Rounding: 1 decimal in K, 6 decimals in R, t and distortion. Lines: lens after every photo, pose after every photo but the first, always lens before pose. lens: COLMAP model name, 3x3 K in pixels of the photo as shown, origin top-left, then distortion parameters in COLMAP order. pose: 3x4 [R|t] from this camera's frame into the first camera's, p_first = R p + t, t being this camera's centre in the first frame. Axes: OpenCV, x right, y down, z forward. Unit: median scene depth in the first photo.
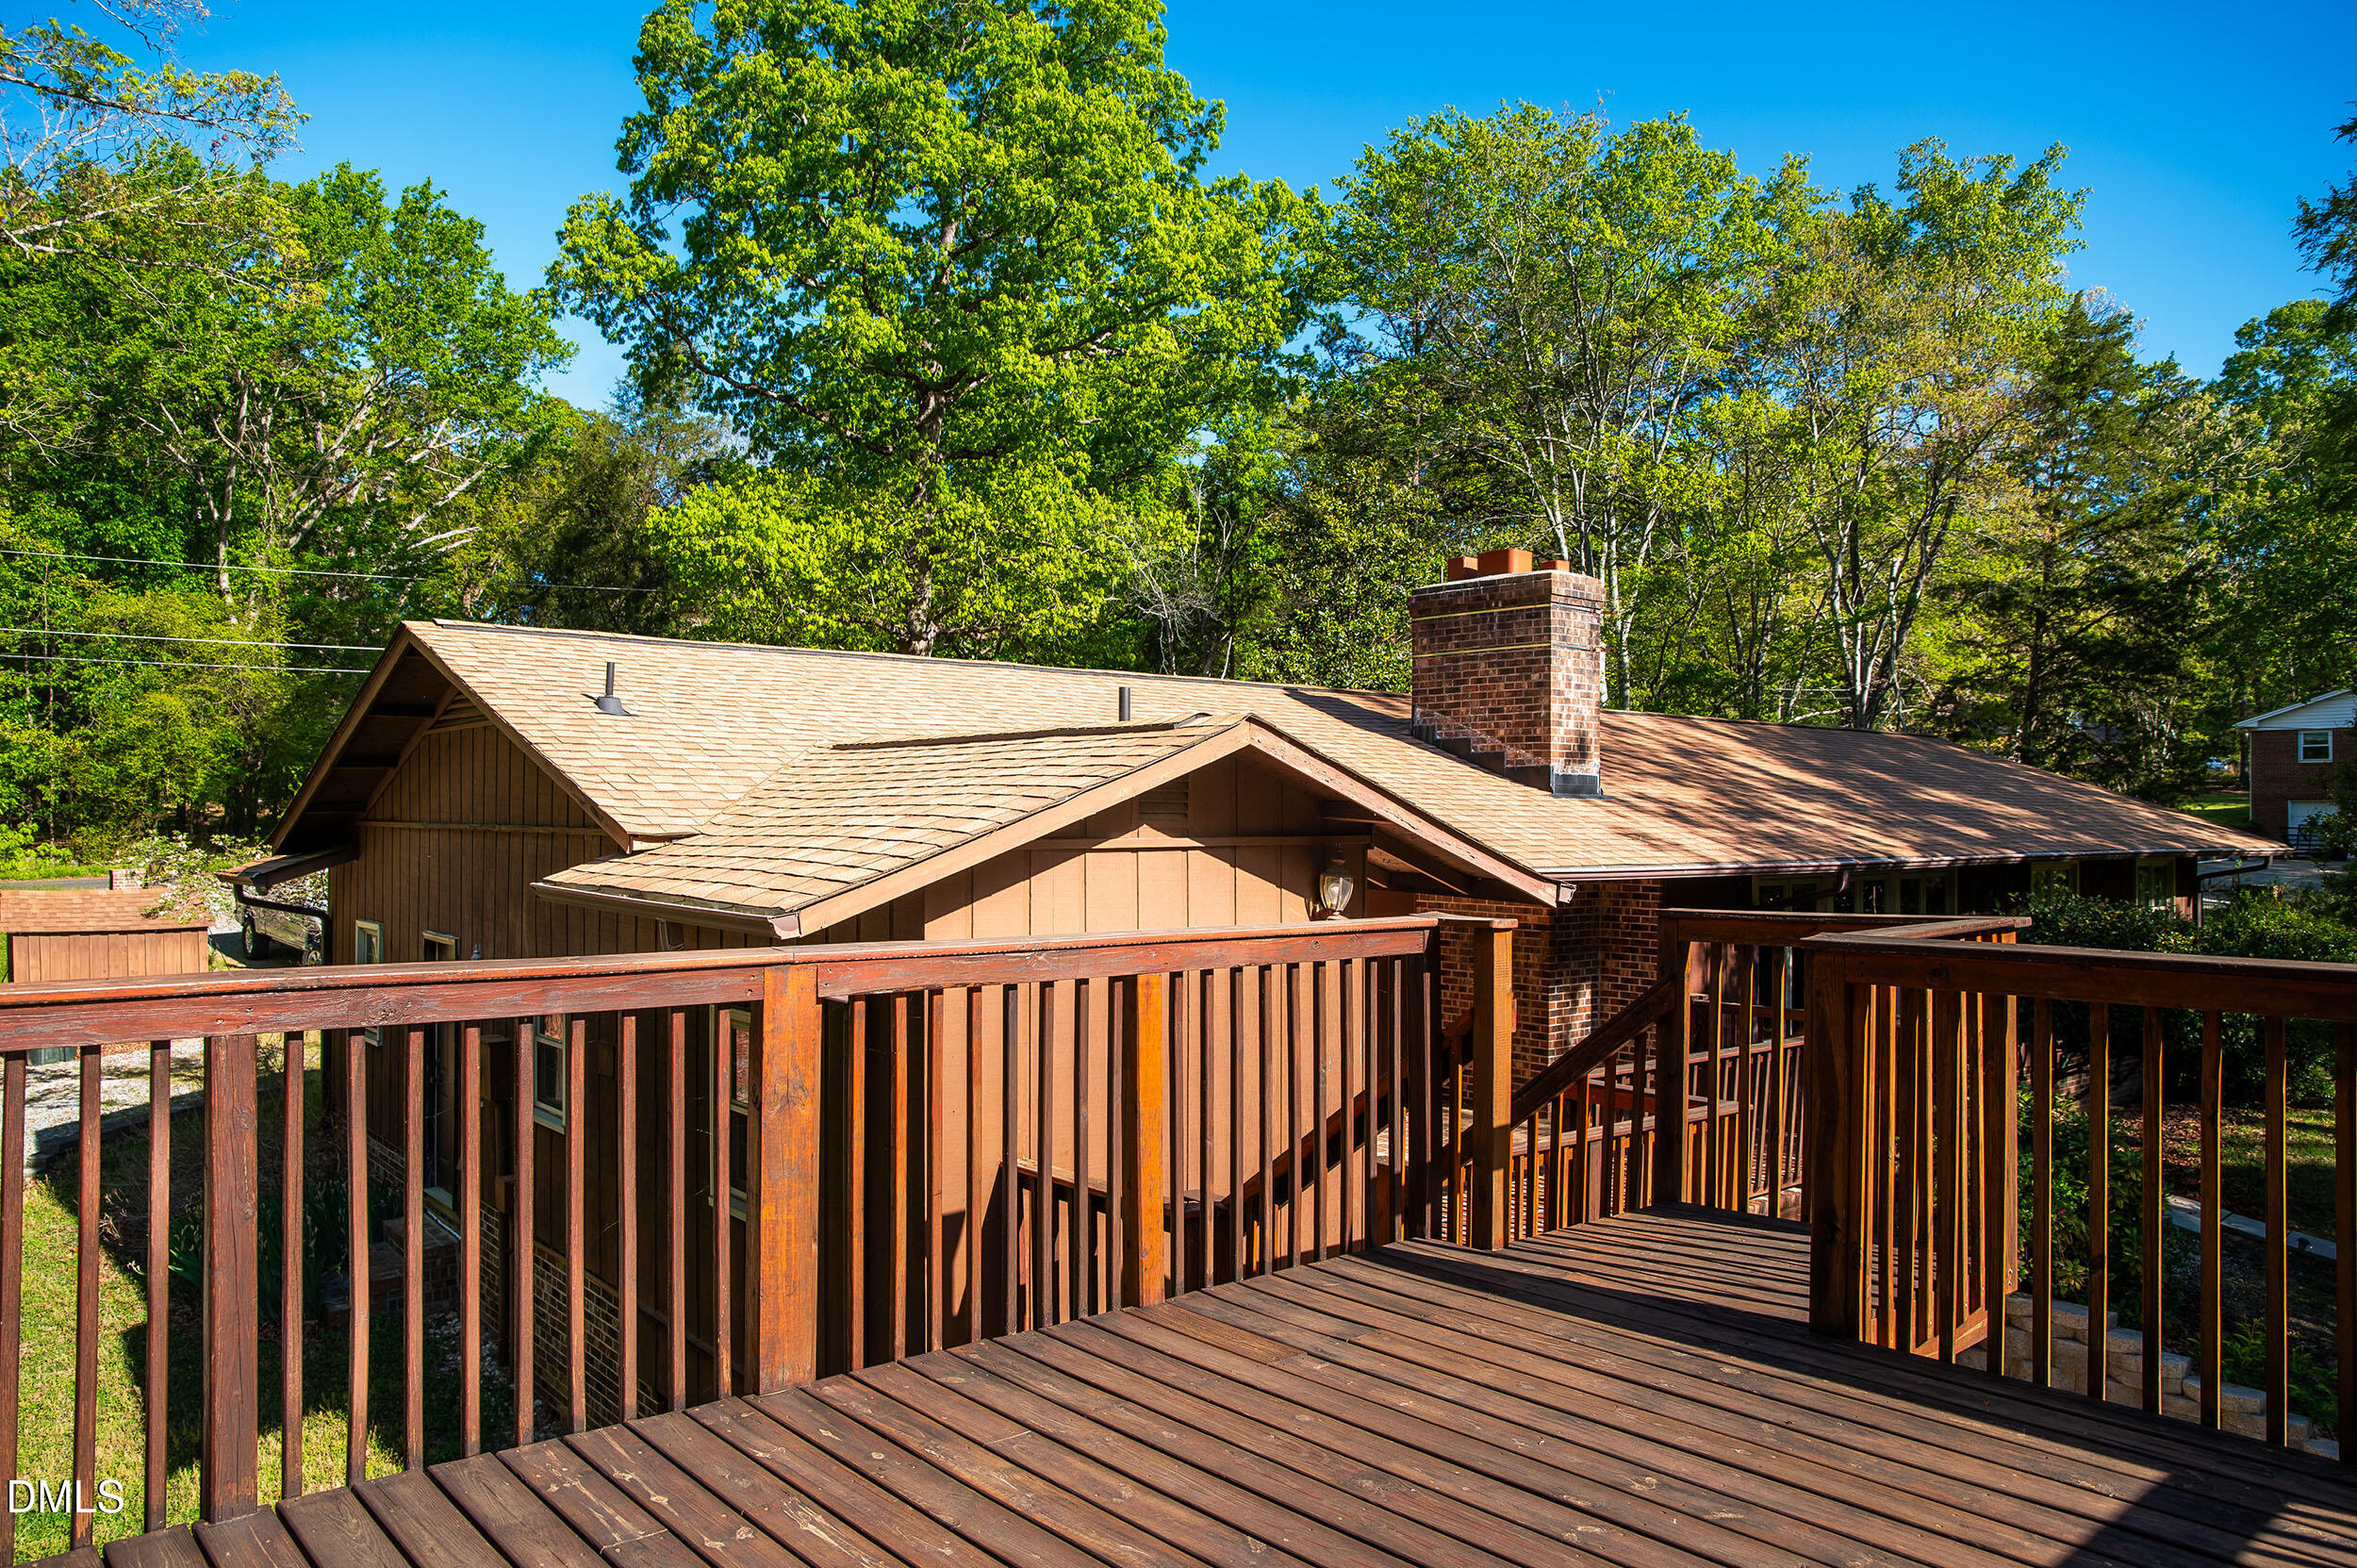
lens RADIAL K [[1659.7, 0, 1178.0], [0, 1659.7, 790.7], [0, 0, 1]] dist [-0.112141, 0.099296]
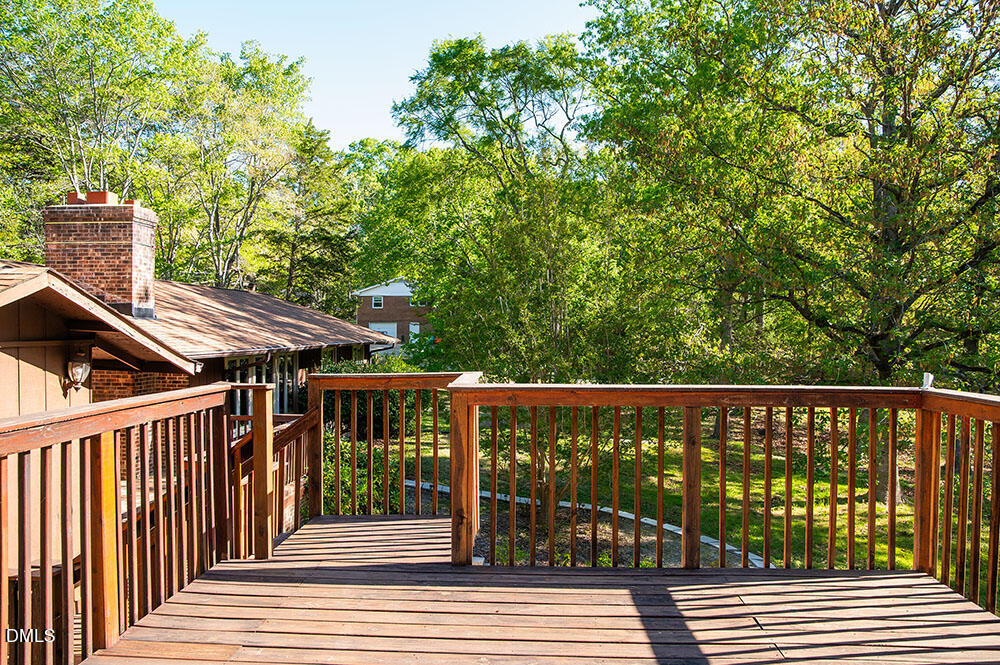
lens RADIAL K [[712.0, 0, 500.0], [0, 712.0, 332.5], [0, 0, 1]] dist [-0.091708, 0.077824]
pose [[0.689482, -0.005641, 0.724281, -0.076244], [-0.010436, 0.999789, 0.017721, 0.000751], [-0.724228, -0.019777, 0.689277, 0.093310]]
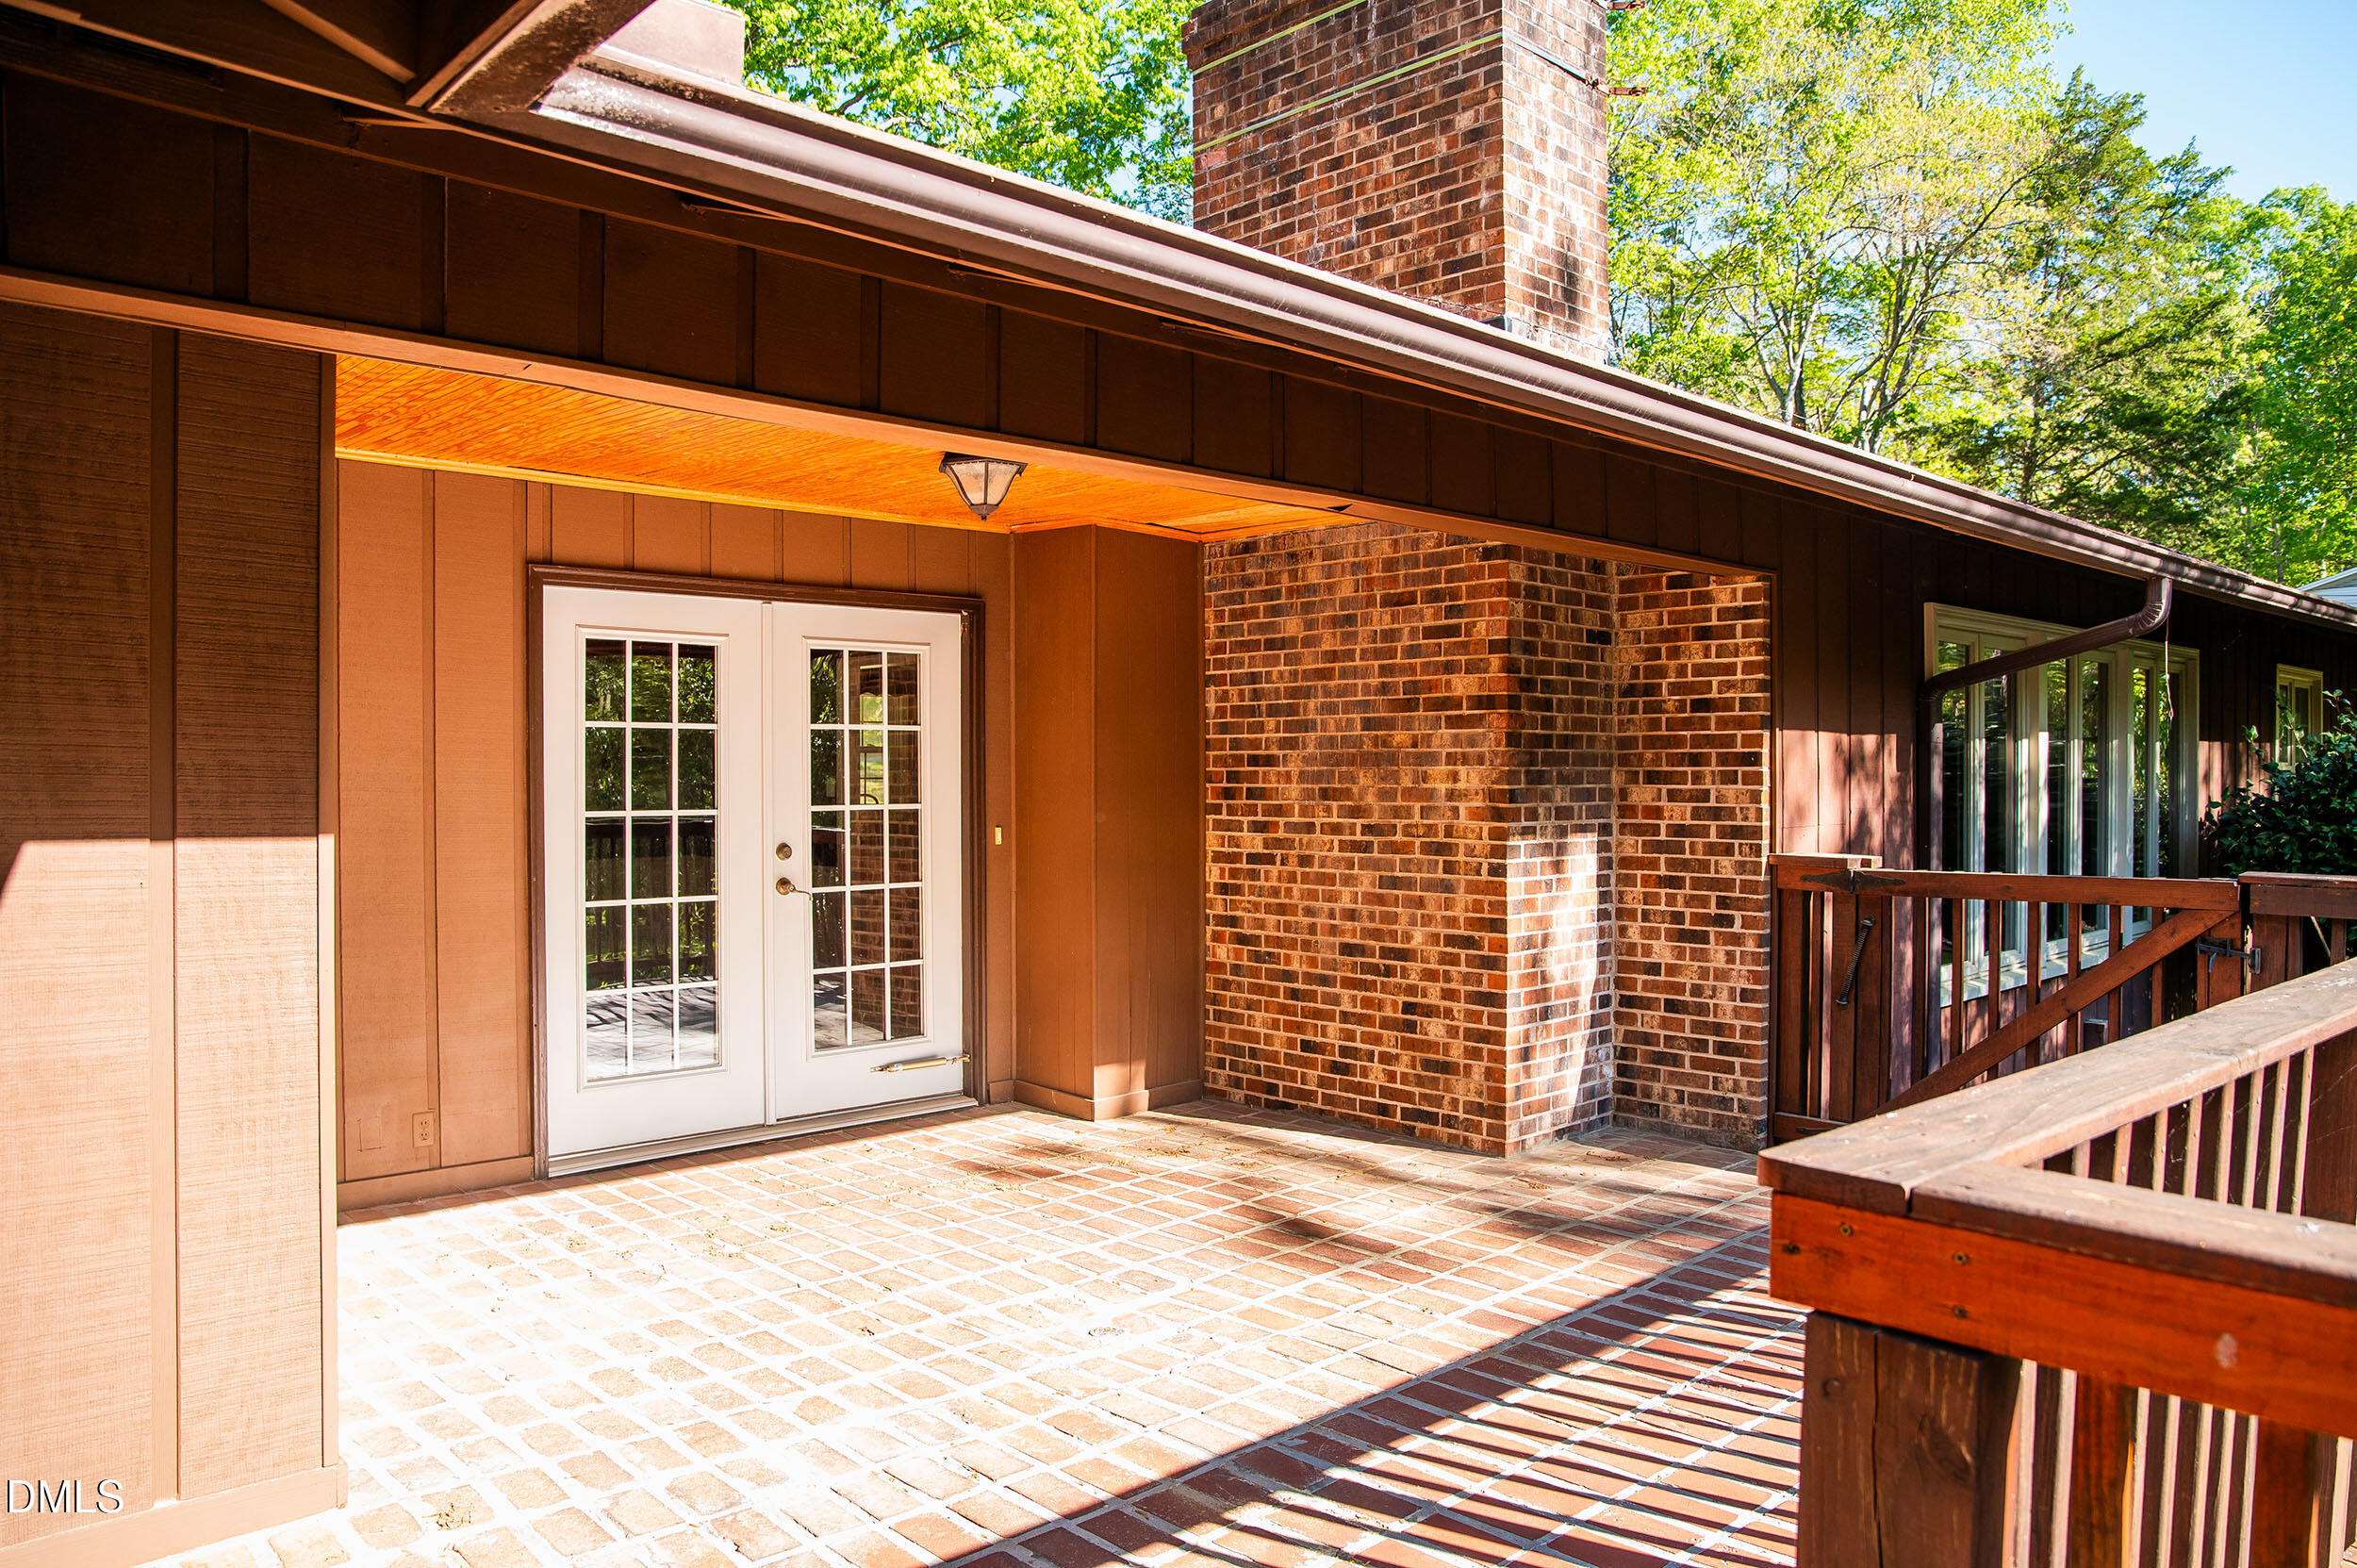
lens RADIAL K [[1659.7, 0, 1178.0], [0, 1659.7, 790.7], [0, 0, 1]] dist [-0.112141, 0.099296]
pose [[0.997360, -0.008888, 0.072067, 0.108257], [0.006940, 0.999605, 0.027238, 0.090447], [-0.072281, -0.026666, 0.997028, 0.568605]]
